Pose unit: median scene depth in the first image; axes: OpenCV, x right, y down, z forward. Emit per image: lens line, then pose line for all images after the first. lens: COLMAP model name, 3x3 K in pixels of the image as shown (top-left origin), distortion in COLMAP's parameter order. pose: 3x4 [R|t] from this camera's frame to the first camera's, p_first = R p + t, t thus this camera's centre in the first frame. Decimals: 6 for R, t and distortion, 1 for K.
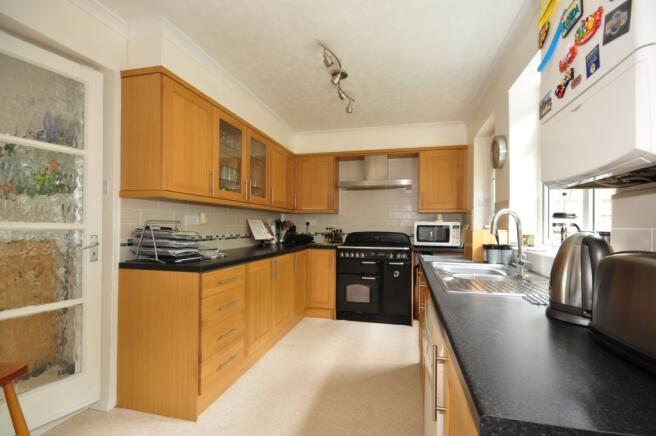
lens RADIAL K [[306.0, 0, 328.9], [0, 306.0, 223.2], [0, 0, 1]] dist [-0.001284, 0.000330]
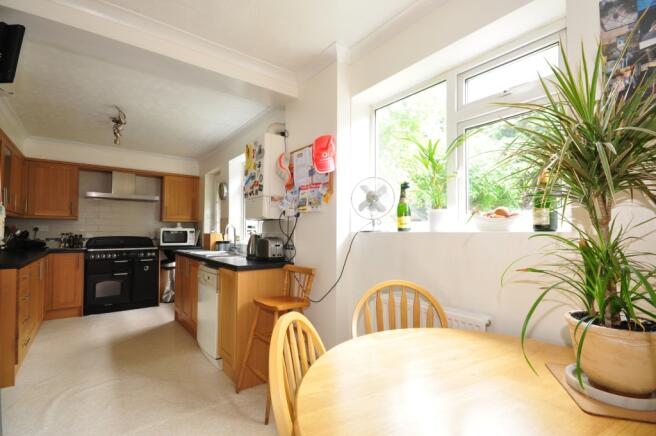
lens RADIAL K [[306.0, 0, 328.4], [0, 306.0, 221.6], [0, 0, 1]] dist [-0.001284, 0.000330]
pose [[0.624988, 0.021114, 0.780349, -0.309374], [-0.005366, 0.999727, -0.022752, -0.006690], [-0.780616, 0.010033, 0.624930, -0.413379]]
